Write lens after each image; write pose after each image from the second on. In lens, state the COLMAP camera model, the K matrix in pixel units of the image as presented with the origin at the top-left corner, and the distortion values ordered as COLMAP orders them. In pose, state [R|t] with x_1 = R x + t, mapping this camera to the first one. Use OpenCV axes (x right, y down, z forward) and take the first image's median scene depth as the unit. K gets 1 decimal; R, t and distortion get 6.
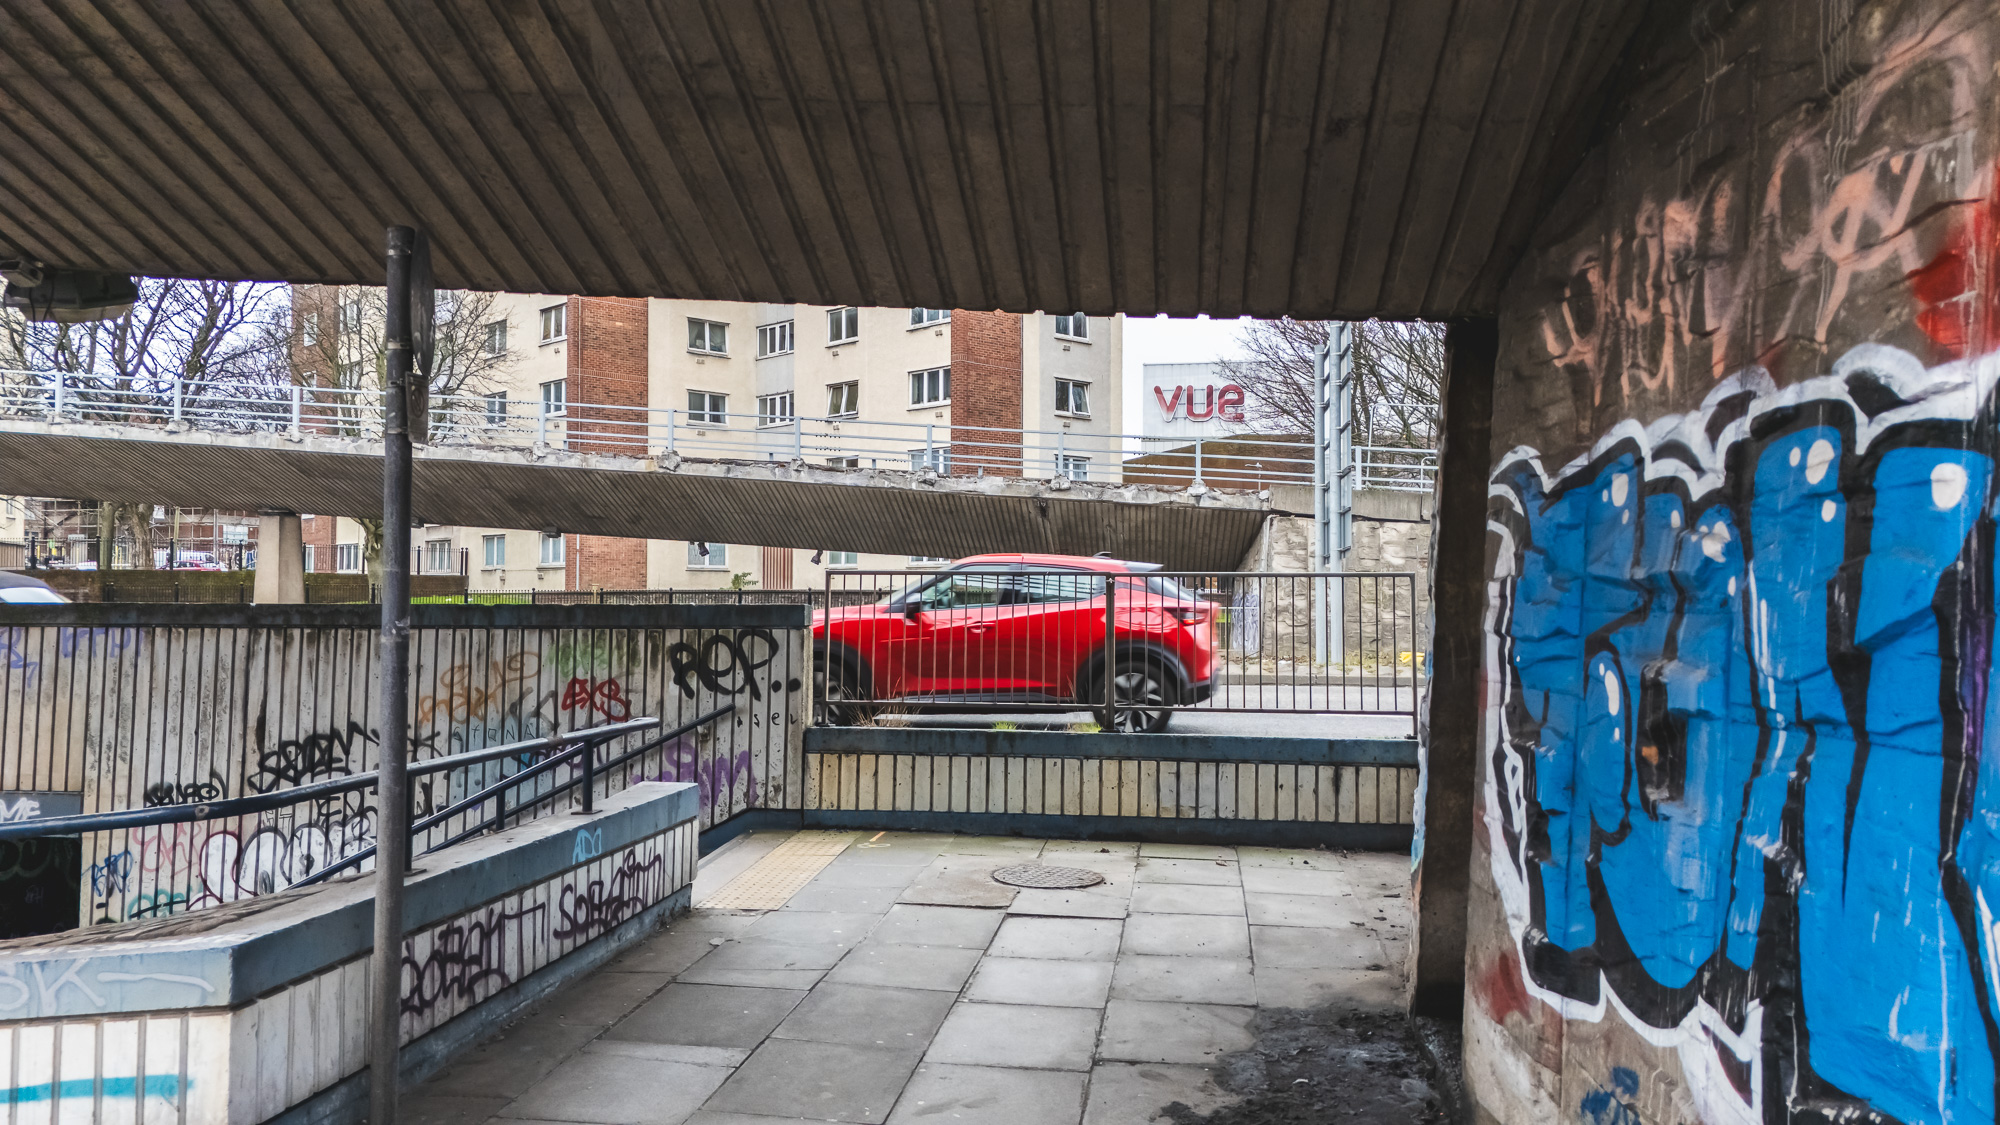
lens RADIAL K [[1461.6, 0, 1000.7], [0, 1461.6, 559.3], [0, 0, 1]] dist [0.099796, -0.097622]
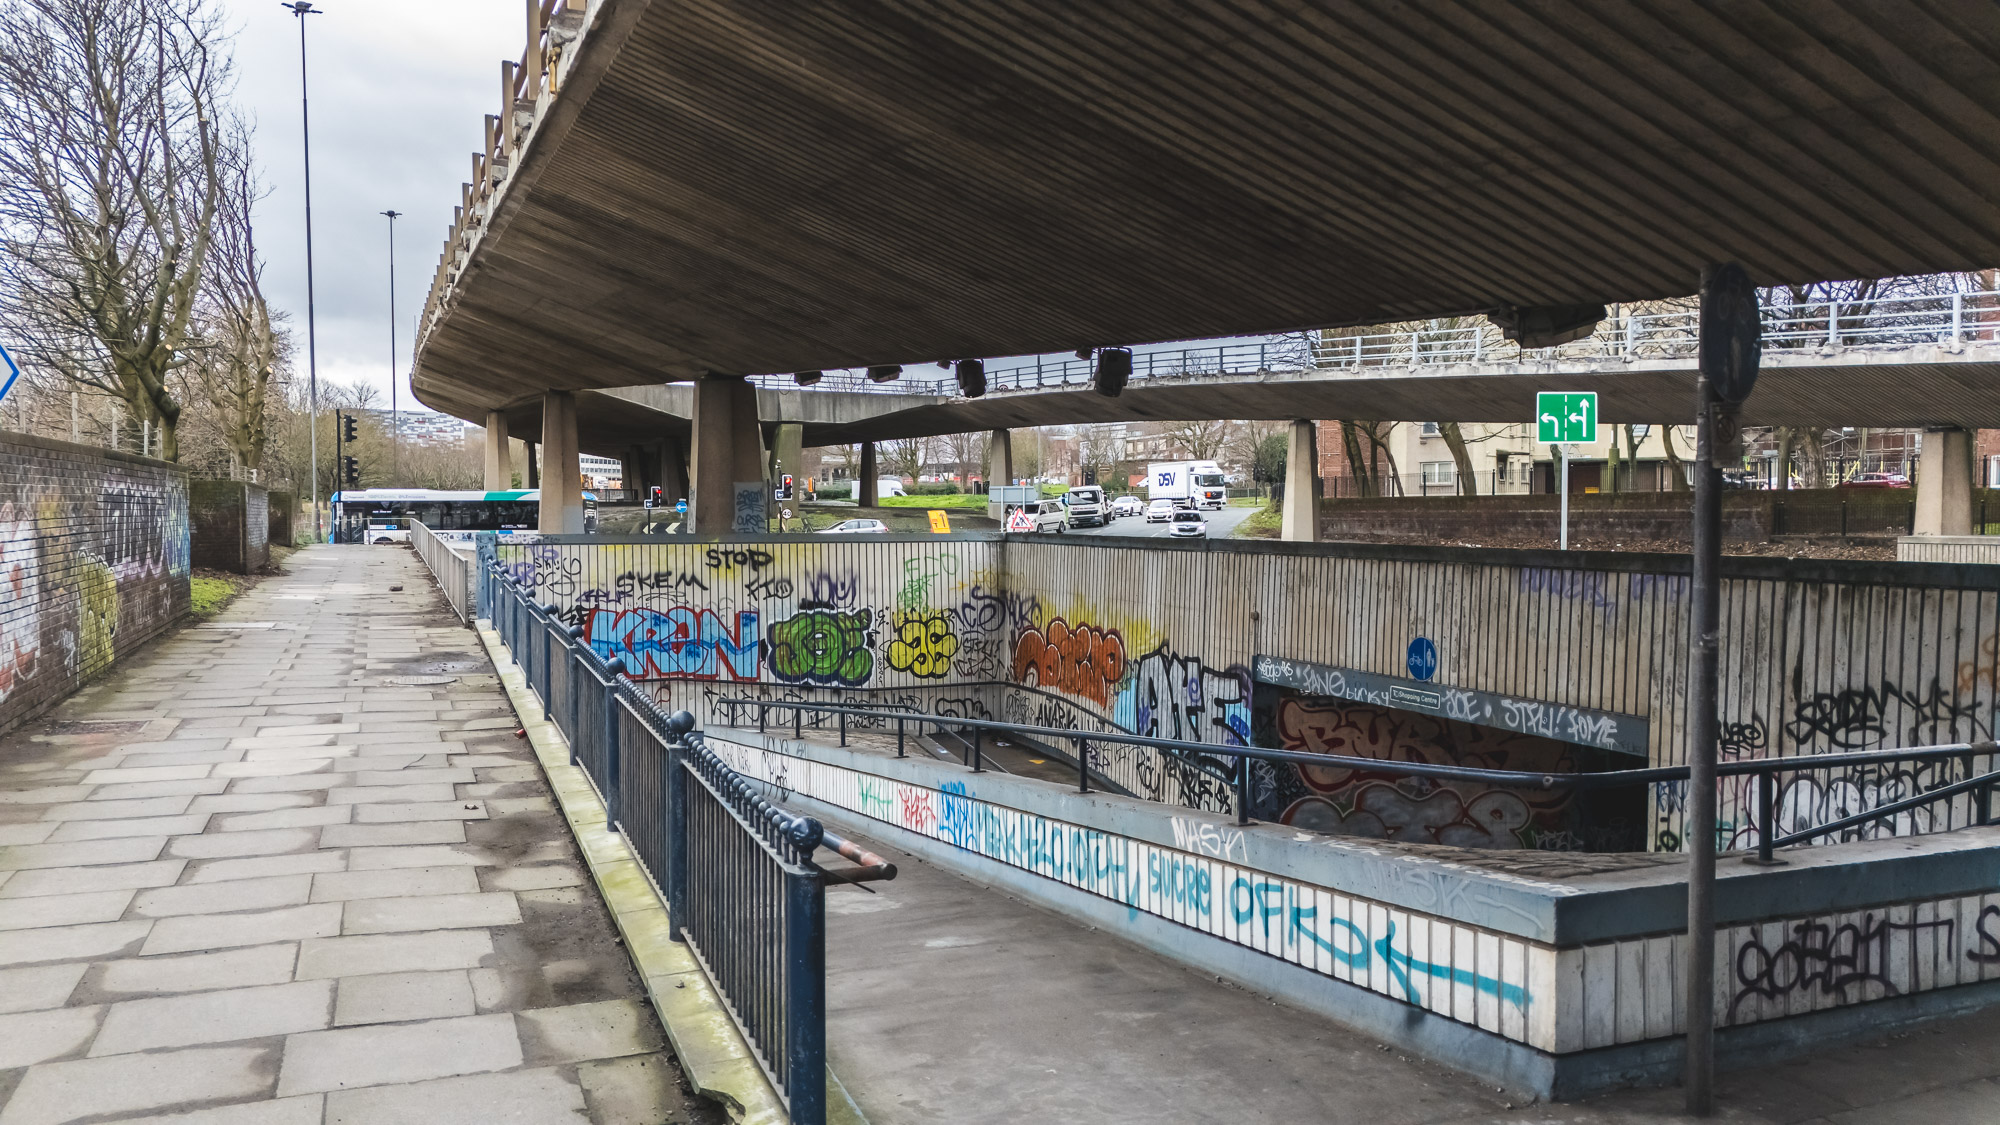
lens RADIAL K [[1461.6, 0, 1000.7], [0, 1461.6, 559.3], [0, 0, 1]] dist [0.099796, -0.097622]
pose [[0.507934, 0.025312, -0.861024, 0.111734], [0.028262, 0.998540, 0.046027, -0.032569], [0.860932, -0.047713, 0.506477, 0.003787]]
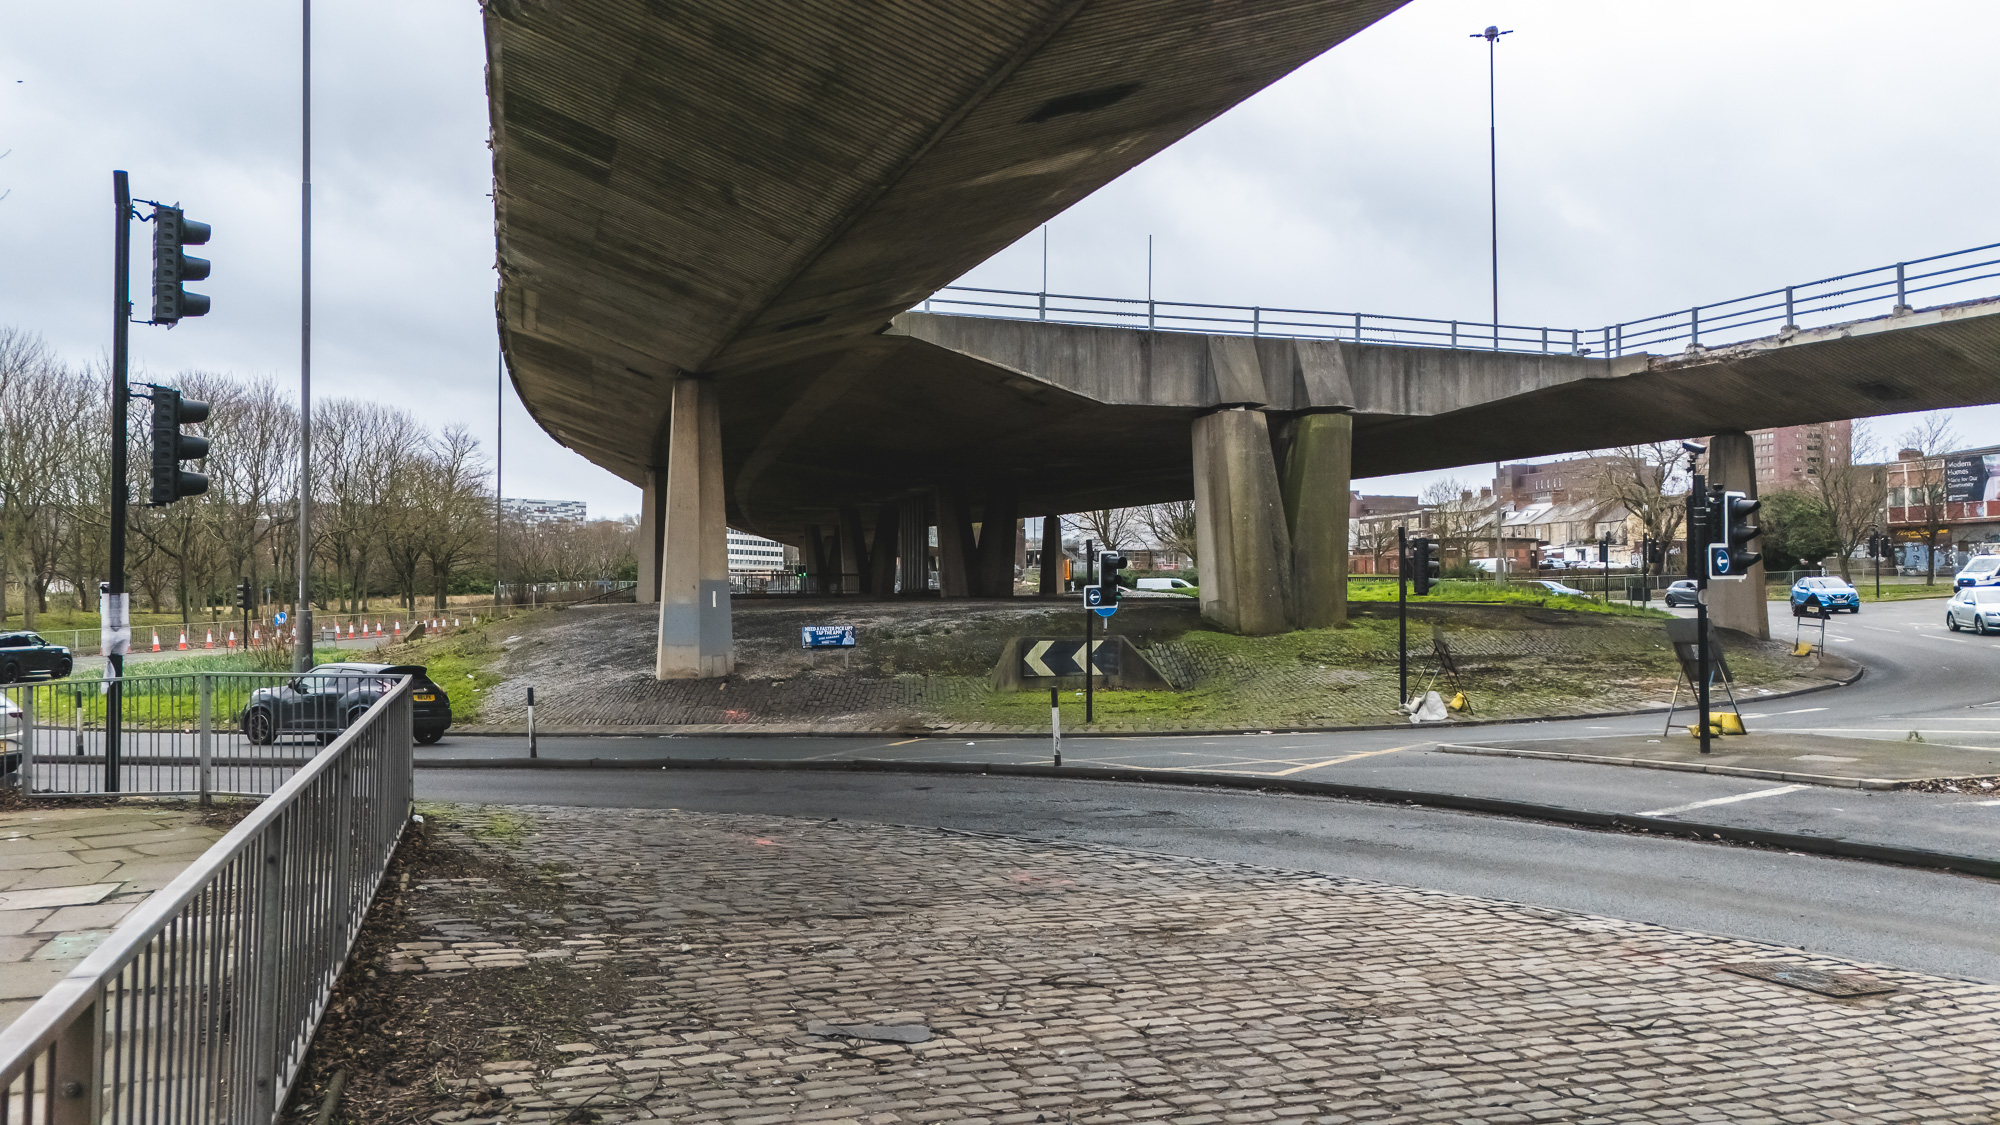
lens RADIAL K [[1461.6, 0, 1000.7], [0, 1461.6, 559.3], [0, 0, 1]] dist [0.099796, -0.097622]
pose [[0.445042, -0.031647, -0.894950, -4.583375], [0.031023, 0.999320, -0.019910, -0.039494], [0.894972, -0.018903, 0.445721, 0.815287]]
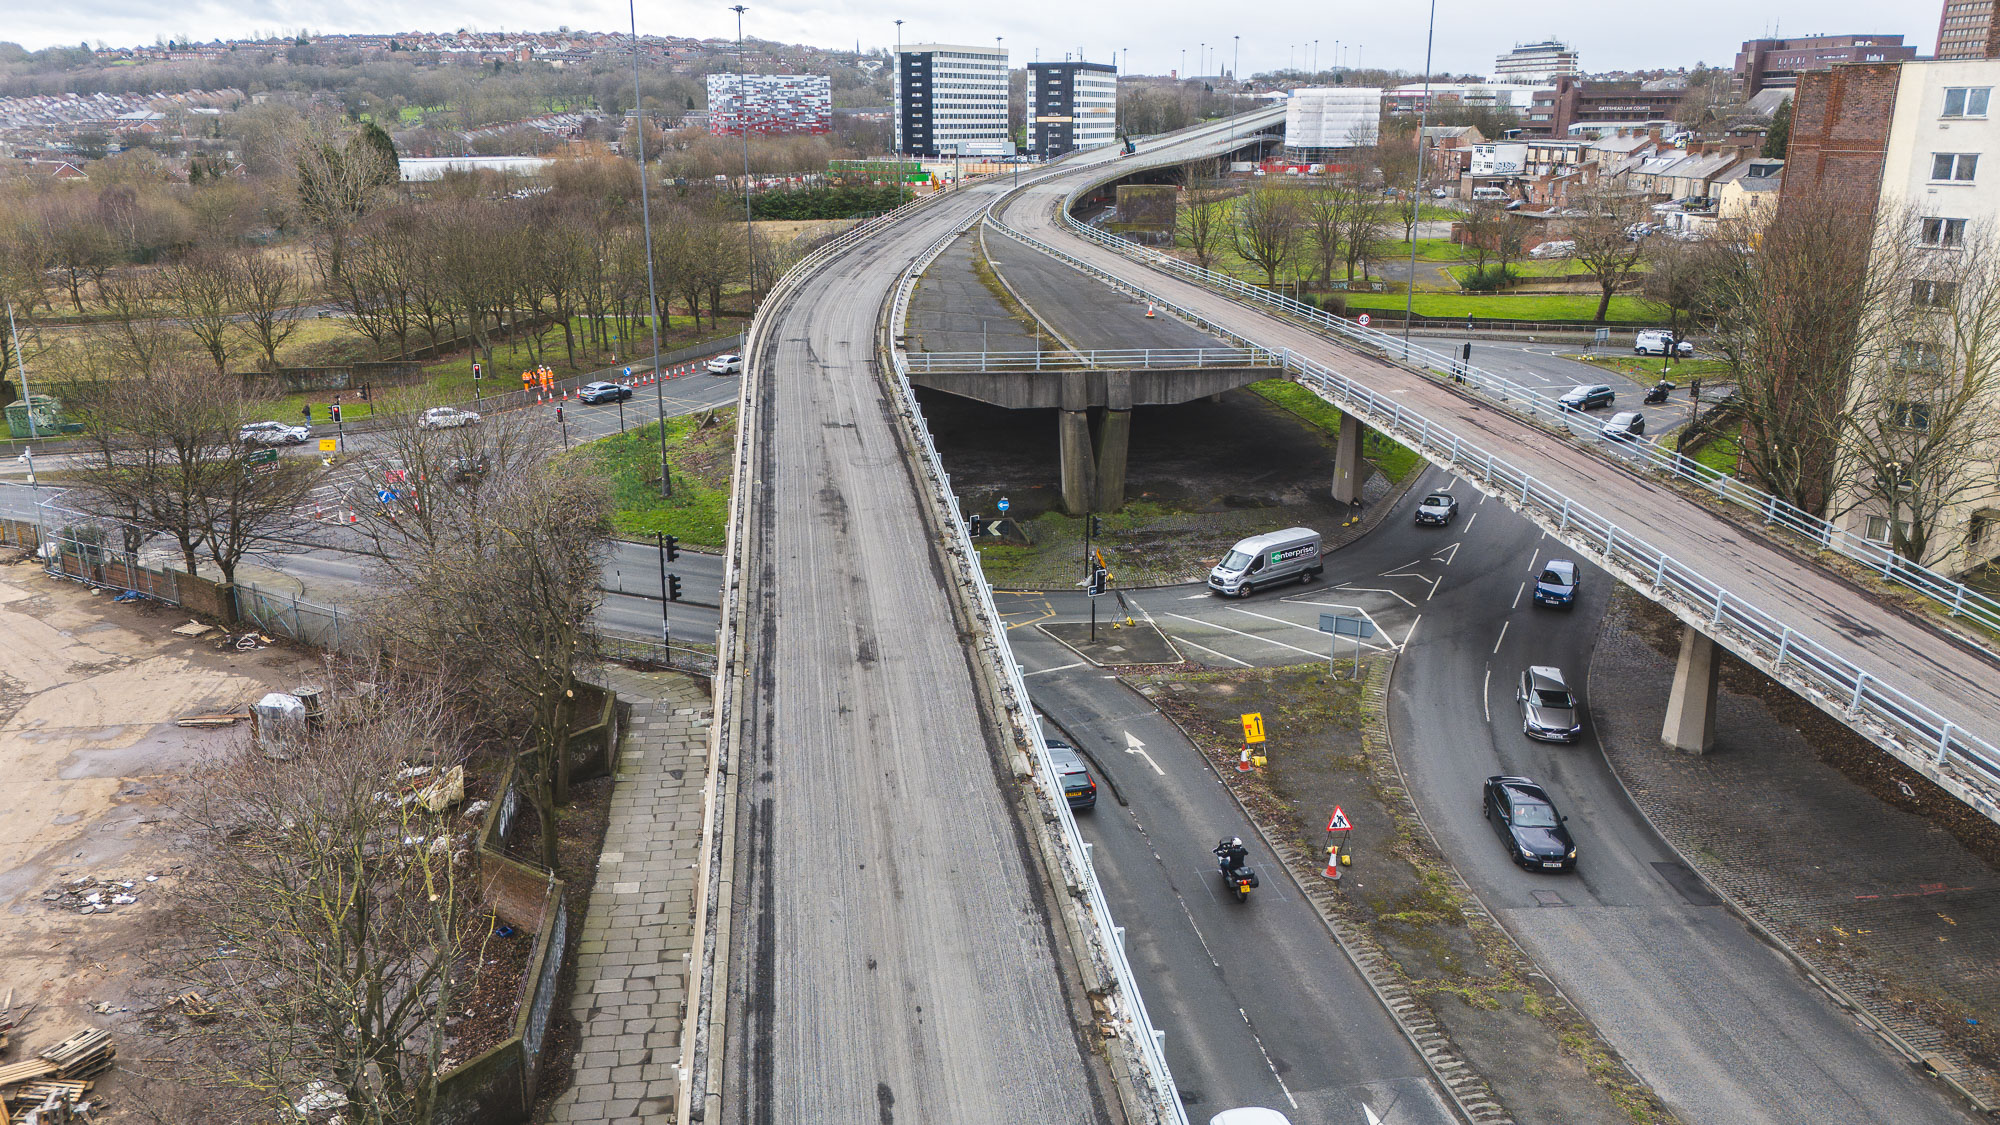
lens RADIAL K [[1452.5, 0, 993.5], [0, 1452.5, 581.0], [0, 0, 1]] dist [0.072100, -0.072539]
pose [[0.280007, 0.283580, -0.917158, -0.515052], [0.032965, 0.951971, 0.304408, -1.889682], [0.959432, -0.115471, 0.257210, 0.490049]]
